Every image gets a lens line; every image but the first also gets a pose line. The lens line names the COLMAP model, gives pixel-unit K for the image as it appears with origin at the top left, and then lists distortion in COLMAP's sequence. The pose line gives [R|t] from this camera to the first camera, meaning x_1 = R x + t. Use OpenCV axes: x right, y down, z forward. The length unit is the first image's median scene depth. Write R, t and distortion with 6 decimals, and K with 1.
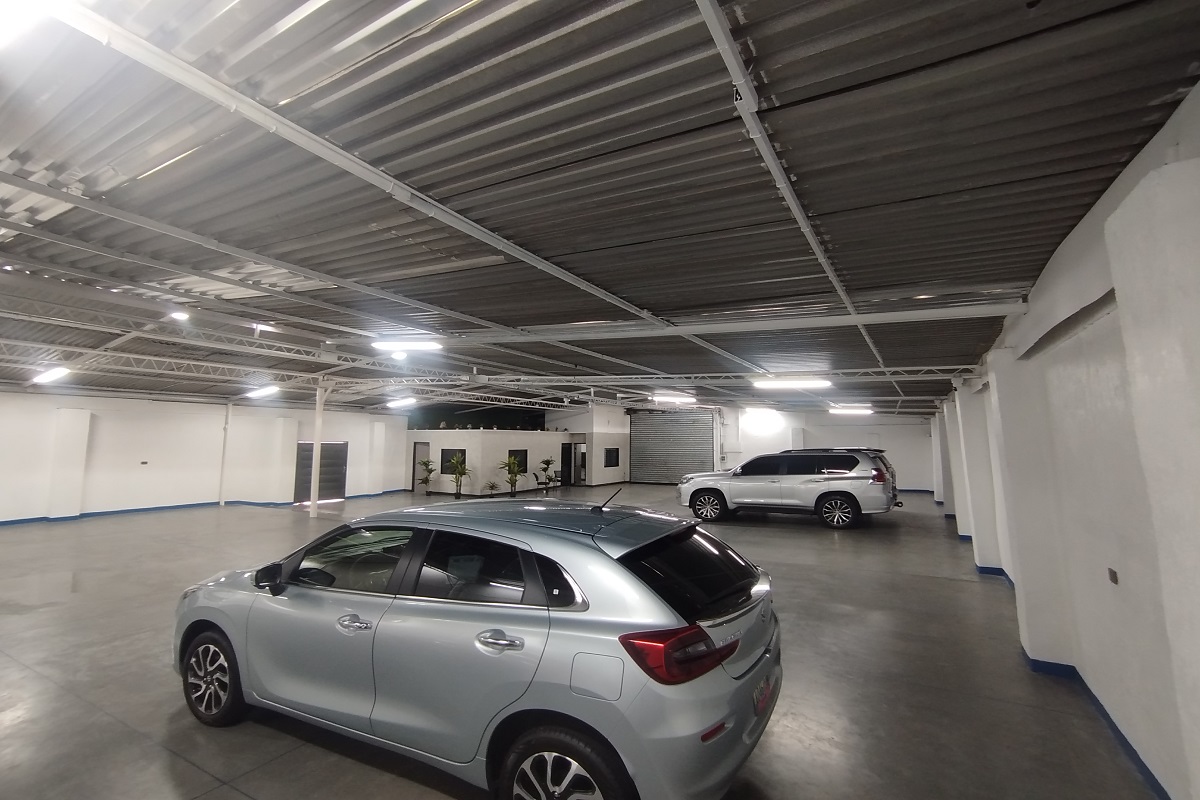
lens RADIAL K [[548.1, 0, 600.2], [0, 548.1, 393.7], [0, 0, 1]] dist [-0.043975, 0.029373]
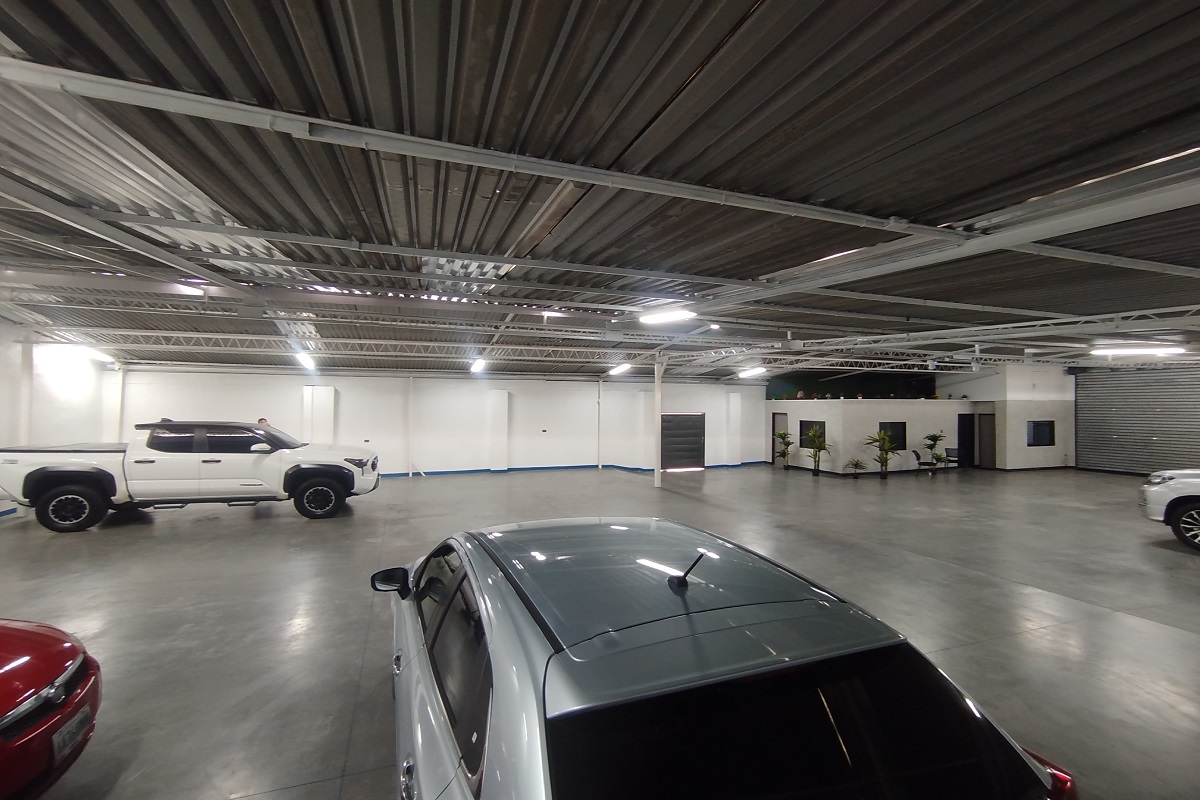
lens RADIAL K [[548.1, 0, 600.2], [0, 548.1, 393.7], [0, 0, 1]] dist [-0.043975, 0.029373]
pose [[0.762175, -0.016842, -0.647151, 0.052315], [0.057627, 0.997458, 0.041911, -0.002289], [0.644801, -0.069237, 0.761209, 0.086845]]
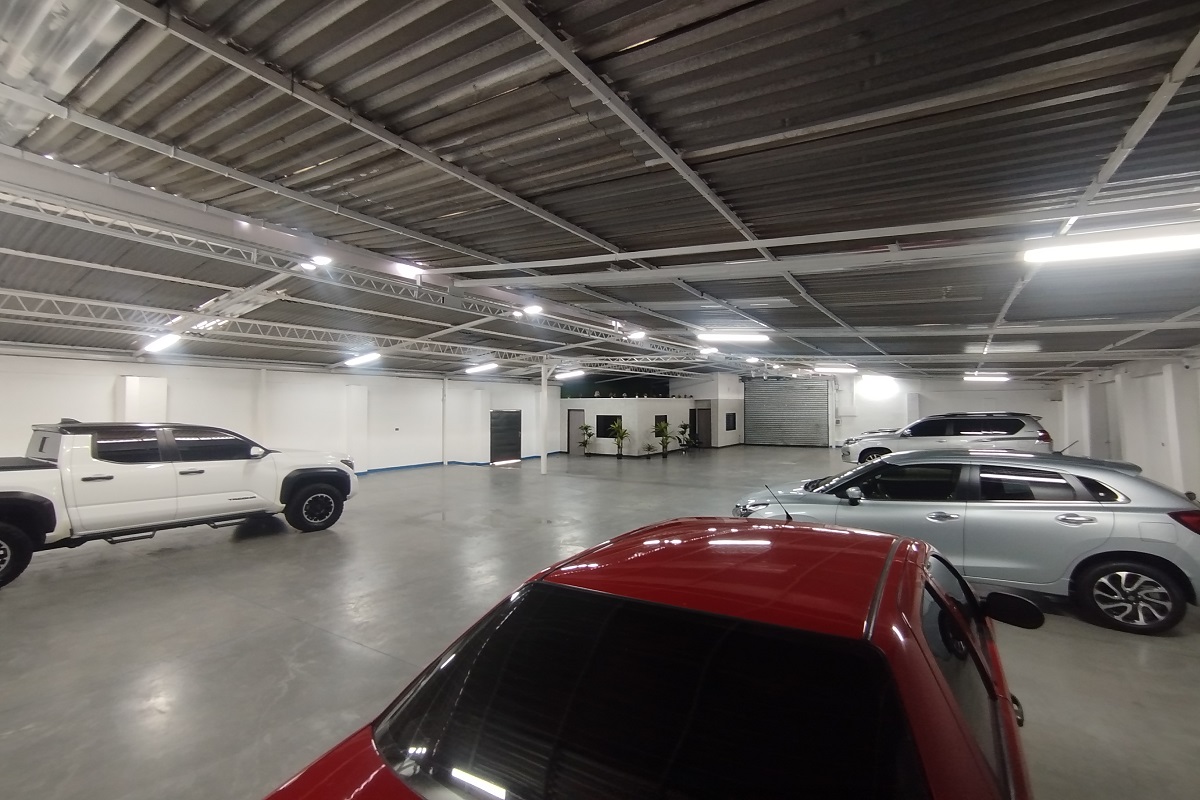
lens RADIAL K [[548.1, 0, 600.2], [0, 548.1, 393.7], [0, 0, 1]] dist [-0.043975, 0.029373]
pose [[0.997727, -0.009017, -0.066775, -0.218678], [0.013345, 0.997818, 0.064660, -0.016334], [0.066046, -0.065405, 0.995671, -0.122789]]
